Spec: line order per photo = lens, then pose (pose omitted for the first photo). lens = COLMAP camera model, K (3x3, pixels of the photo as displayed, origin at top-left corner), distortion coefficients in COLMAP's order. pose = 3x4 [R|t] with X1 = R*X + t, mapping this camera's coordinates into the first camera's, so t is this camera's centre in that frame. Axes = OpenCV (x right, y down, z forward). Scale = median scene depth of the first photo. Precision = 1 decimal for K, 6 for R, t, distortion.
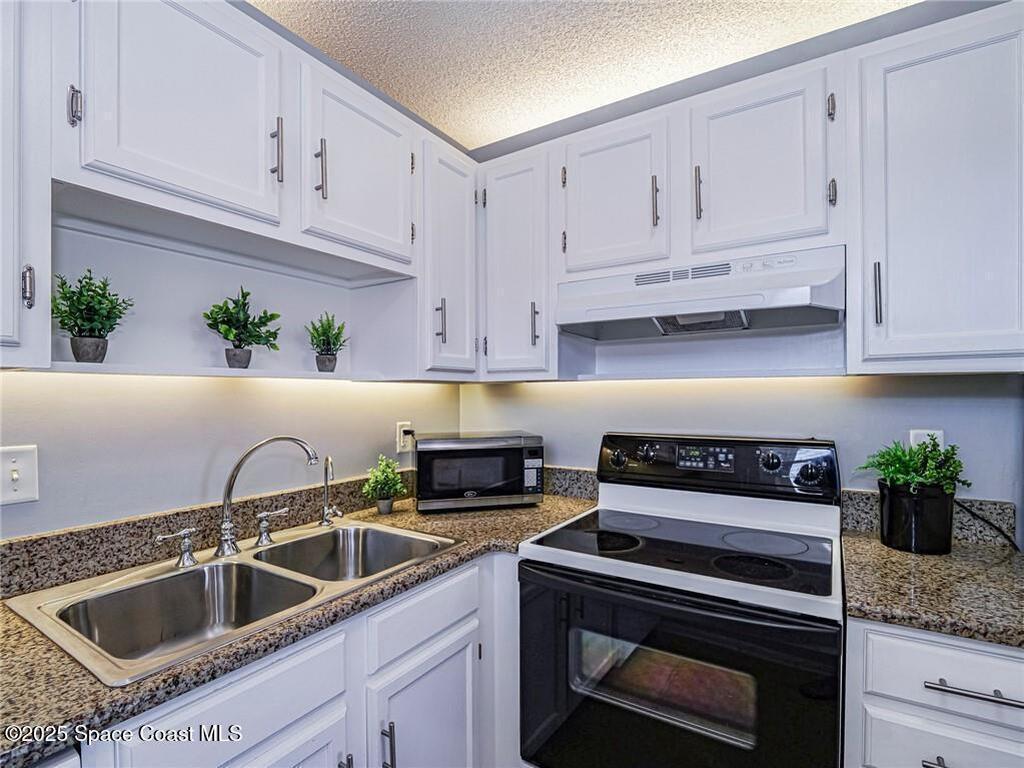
lens RADIAL K [[499.9, 0, 510.2], [0, 499.9, 401.4], [0, 0, 1]] dist [-0.011694, -0.001364]
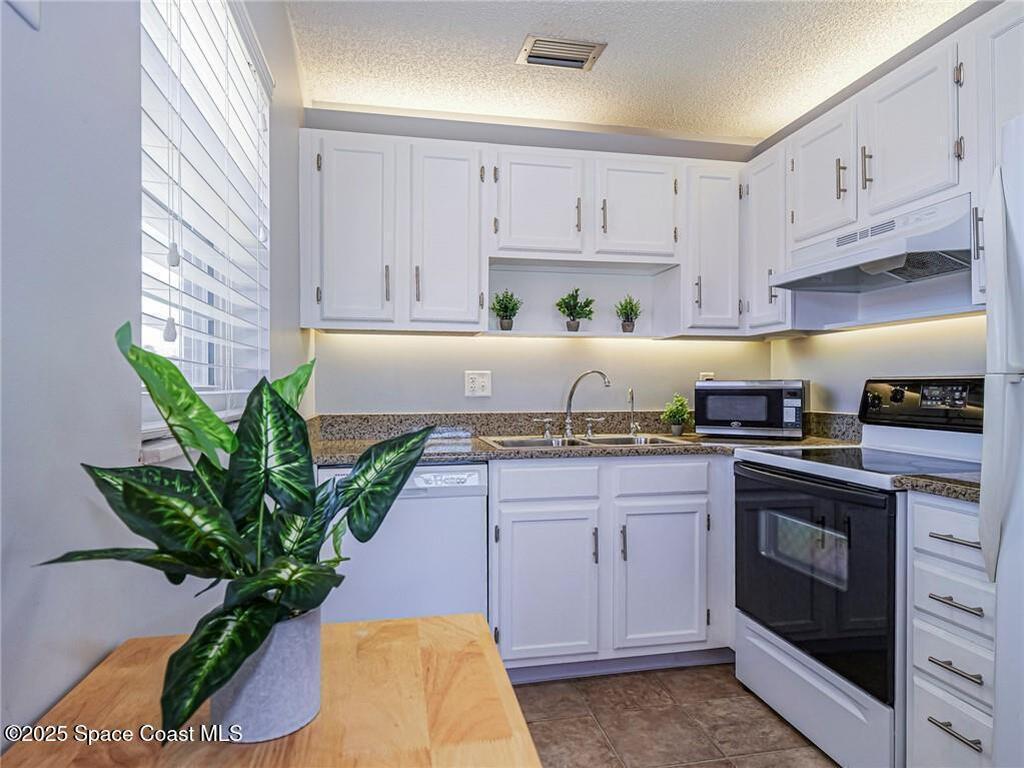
lens RADIAL K [[601.3, 0, 510.9], [0, 601.3, 384.8], [0, 0, 1]] dist [0.008700, 0.001992]
pose [[0.695742, 0.006002, -0.718267, 0.727743], [-0.012688, 0.999912, -0.003935, 0.114566], [0.718180, 0.011851, 0.695757, -0.563377]]
